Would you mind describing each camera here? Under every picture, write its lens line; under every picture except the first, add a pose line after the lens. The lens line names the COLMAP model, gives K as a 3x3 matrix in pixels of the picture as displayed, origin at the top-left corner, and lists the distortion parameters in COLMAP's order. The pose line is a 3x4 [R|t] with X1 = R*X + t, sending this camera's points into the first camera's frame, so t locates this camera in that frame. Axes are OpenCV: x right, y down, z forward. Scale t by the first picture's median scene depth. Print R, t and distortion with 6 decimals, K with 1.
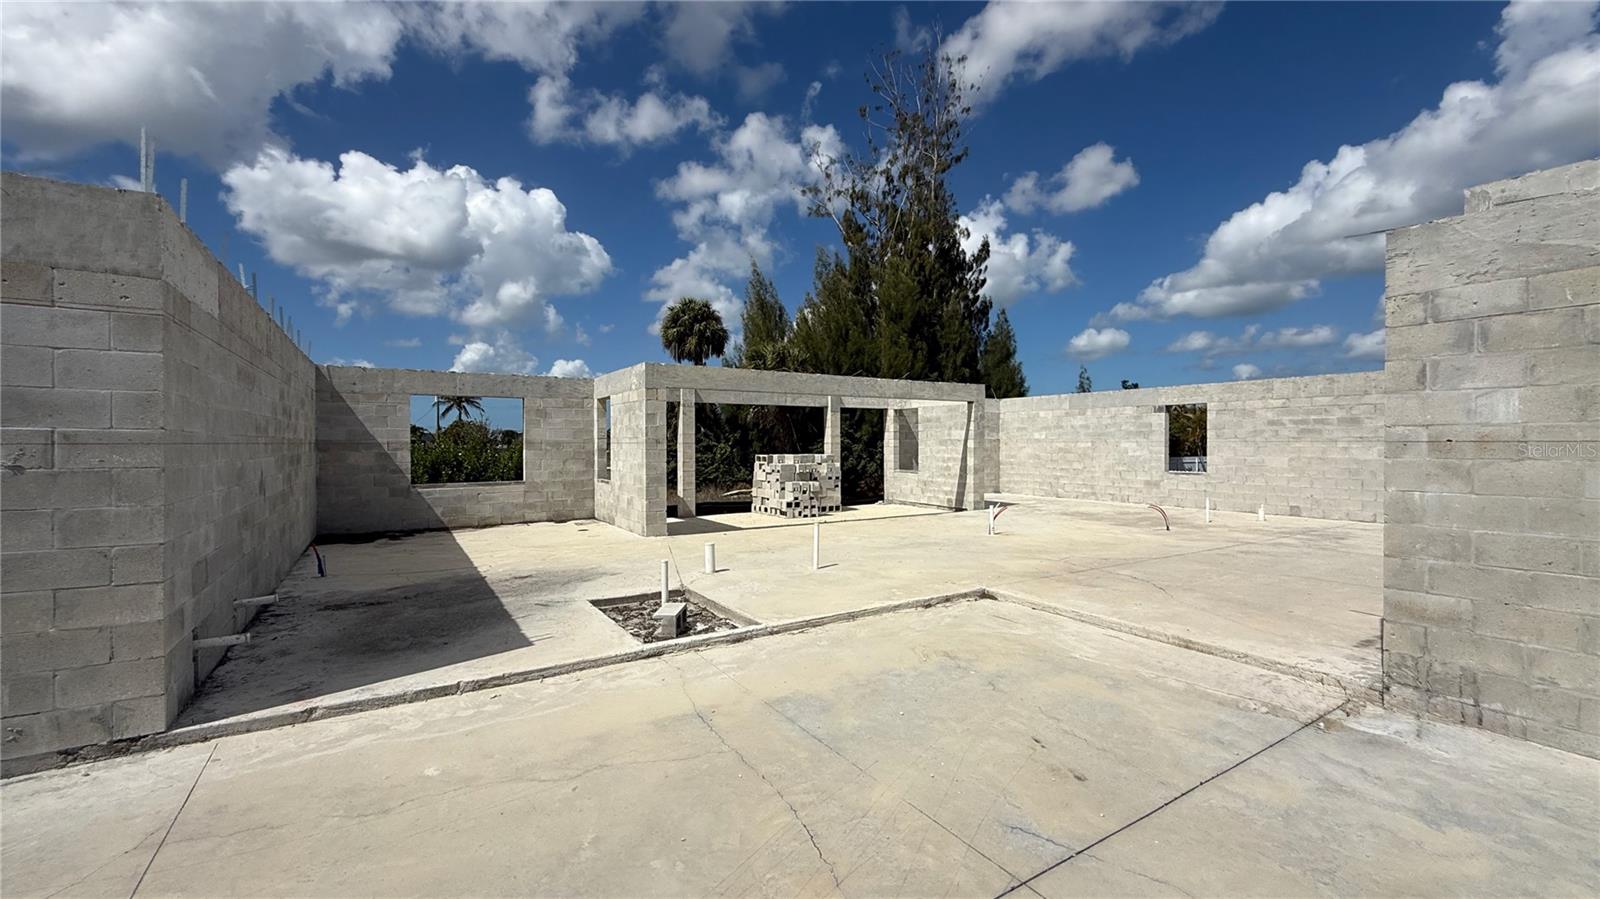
lens RADIAL K [[648.6, 0, 800.0], [0, 648.6, 449.5], [0, 0, 1]] dist [-0.000983, 0.000094]
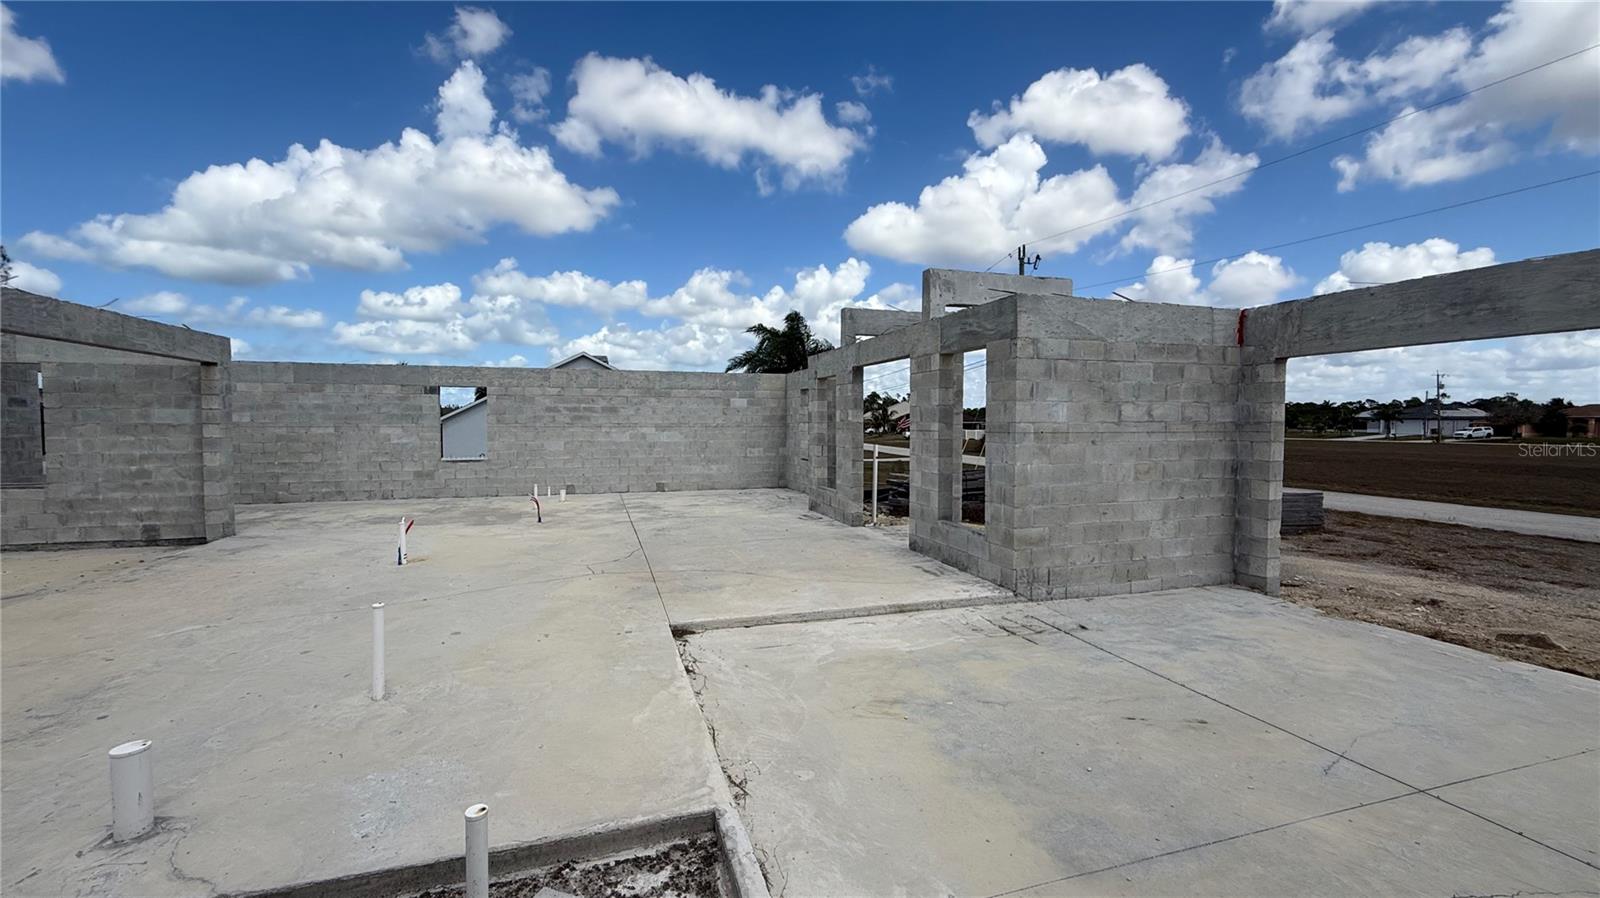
lens RADIAL K [[648.6, 0, 800.0], [0, 648.6, 449.0], [0, 0, 1]] dist [-0.000983, 0.000094]
pose [[0.255928, -0.035632, 0.966039, -0.554686], [0.008684, 0.999365, 0.034561, -0.025007], [-0.966657, -0.000456, 0.256075, 0.882316]]
